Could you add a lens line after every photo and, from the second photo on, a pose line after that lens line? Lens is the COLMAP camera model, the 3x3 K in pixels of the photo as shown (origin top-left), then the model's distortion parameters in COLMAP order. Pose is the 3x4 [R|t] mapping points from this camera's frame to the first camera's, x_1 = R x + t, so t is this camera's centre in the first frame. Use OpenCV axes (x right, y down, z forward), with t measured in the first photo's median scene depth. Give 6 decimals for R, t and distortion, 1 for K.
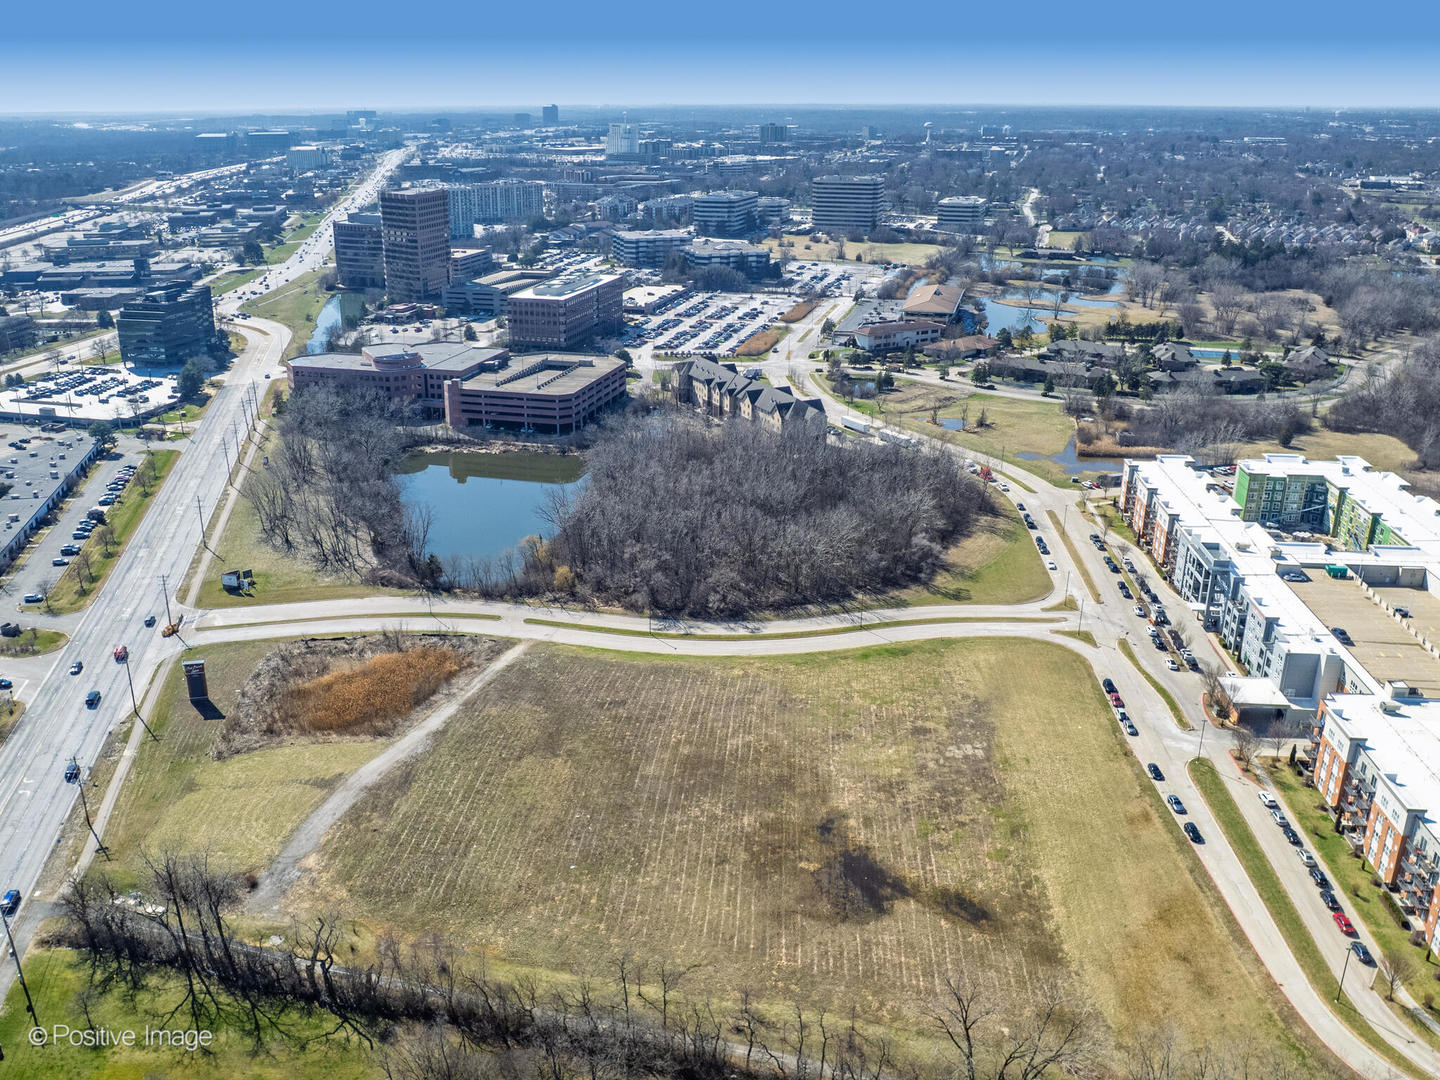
lens RADIAL K [[1252.5, 0, 627.9], [0, 1252.5, 538.4], [0, 0, 1]] dist [-0.052942, -0.000363]
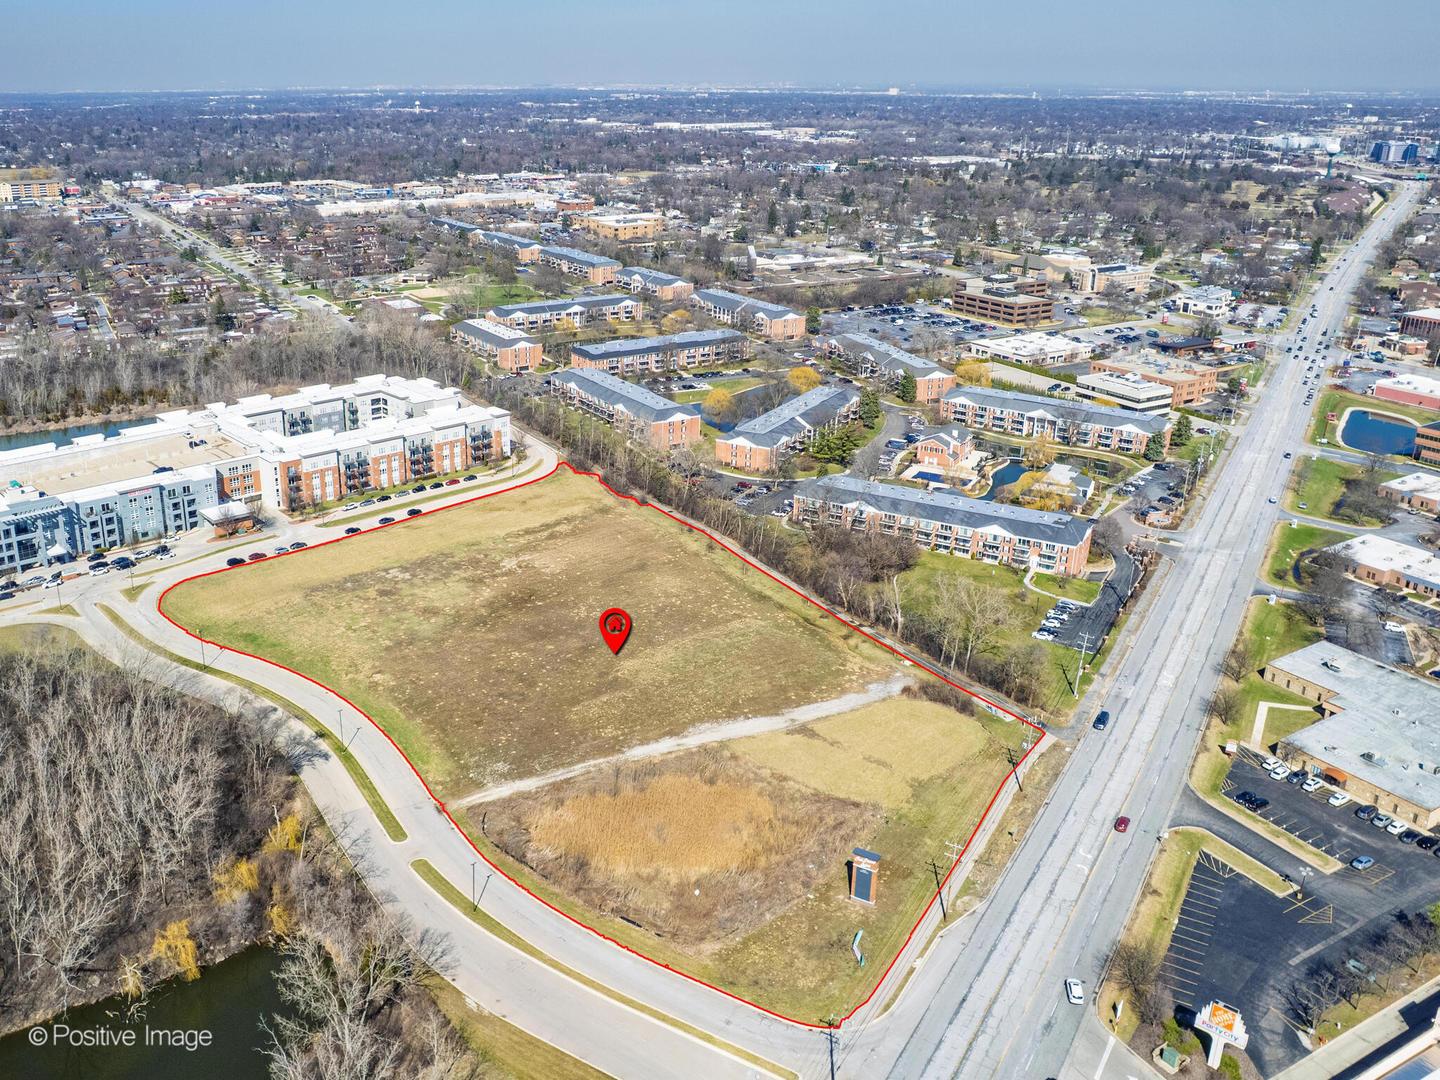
lens RADIAL K [[1252.5, 0, 627.9], [0, 1252.5, 538.4], [0, 0, 1]] dist [-0.052942, -0.000363]
pose [[-0.752025, -0.222369, 0.620492, -0.576012], [0.230289, 0.793409, 0.563444, -0.435327], [-0.617596, 0.566616, -0.545455, 1.211316]]
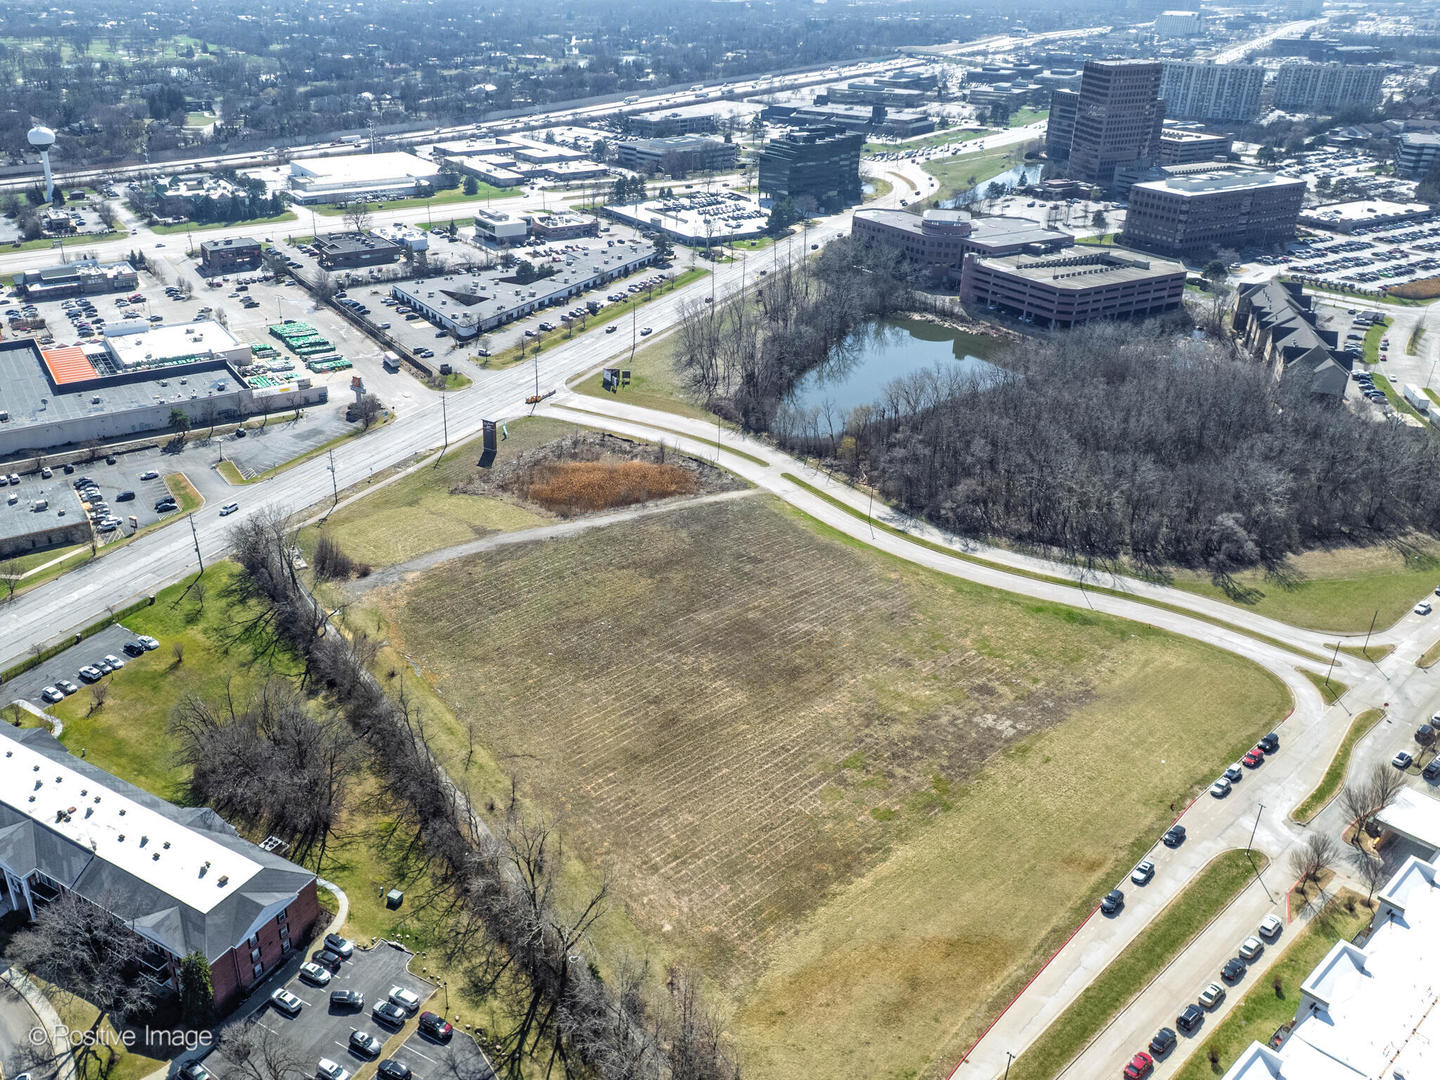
lens RADIAL K [[1179.8, 0, 536.8], [0, 1179.8, 539.1], [0, 0, 1]] dist [-0.055145, 0.023794]
pose [[0.723541, 0.317366, -0.612999, 0.391169], [-0.236836, 0.948271, 0.211401, -0.042059], [0.648381, -0.007777, 0.761276, 0.115419]]
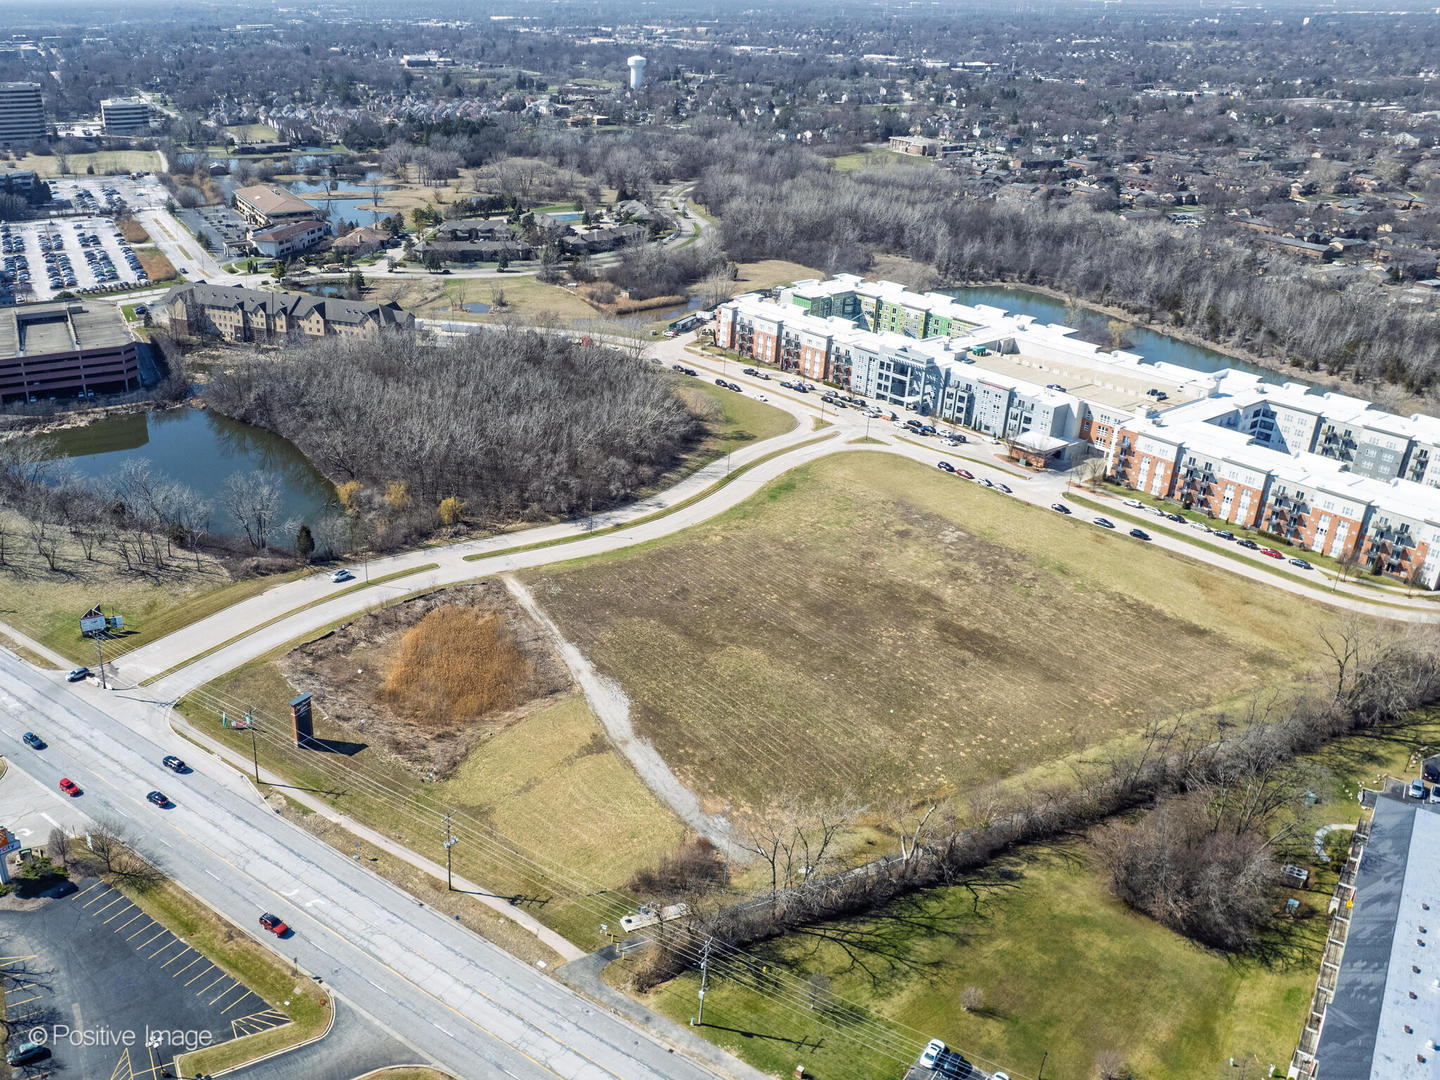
lens RADIAL K [[1263.4, 0, 531.7], [0, 1263.4, 539.6], [0, 0, 1]] dist [-0.060807, 0.033646]
pose [[0.748136, -0.265252, 0.608221, -0.622217], [0.219862, 0.963938, 0.149946, -0.080879], [-0.626061, 0.021545, 0.779476, 0.224685]]
